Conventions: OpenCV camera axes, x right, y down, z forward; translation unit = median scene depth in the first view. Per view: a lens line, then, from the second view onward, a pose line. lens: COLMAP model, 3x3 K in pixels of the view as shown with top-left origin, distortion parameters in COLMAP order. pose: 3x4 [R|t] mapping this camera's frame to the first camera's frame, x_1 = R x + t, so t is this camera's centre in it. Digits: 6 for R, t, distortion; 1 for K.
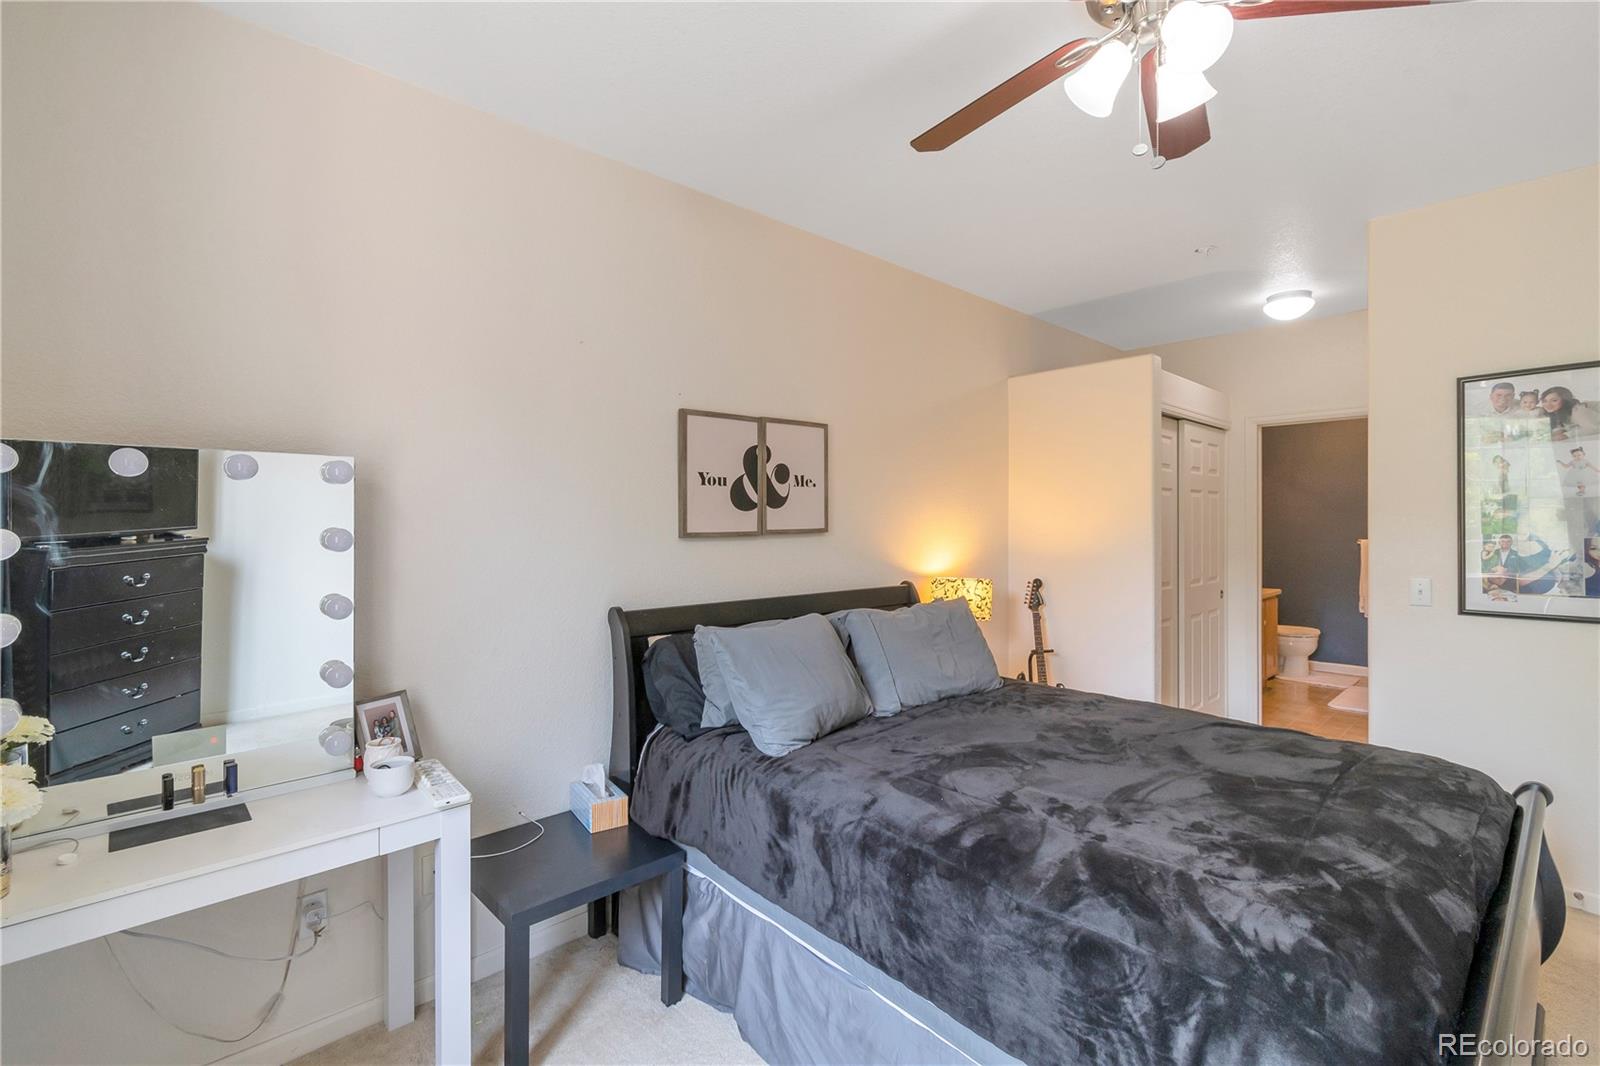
lens RADIAL K [[724.4, 0, 796.5], [0, 724.4, 523.5], [0, 0, 1]] dist [0.002557, 0.000239]
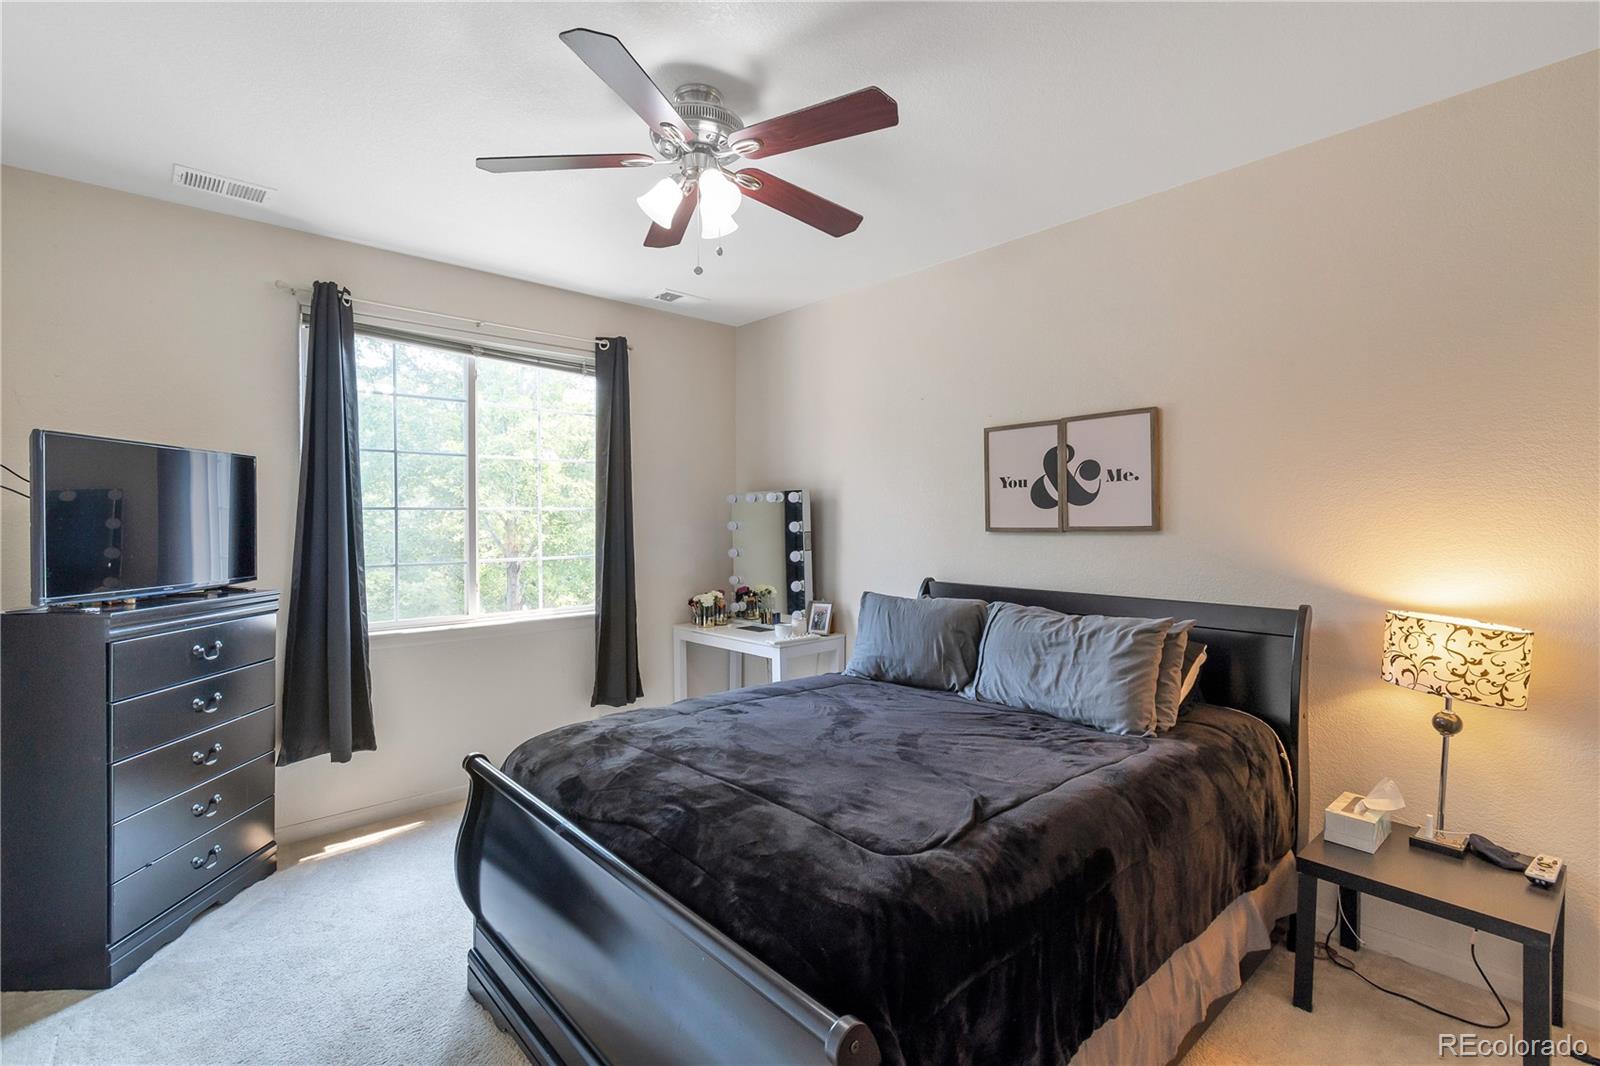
lens RADIAL K [[724.4, 0, 796.4], [0, 724.4, 527.5], [0, 0, 1]] dist [0.002557, 0.000239]
pose [[-0.015328, 0.012890, -0.999799, 1.008142], [-0.001348, 0.999916, 0.012913, -0.002664], [0.999882, 0.001546, -0.015309, 0.636573]]
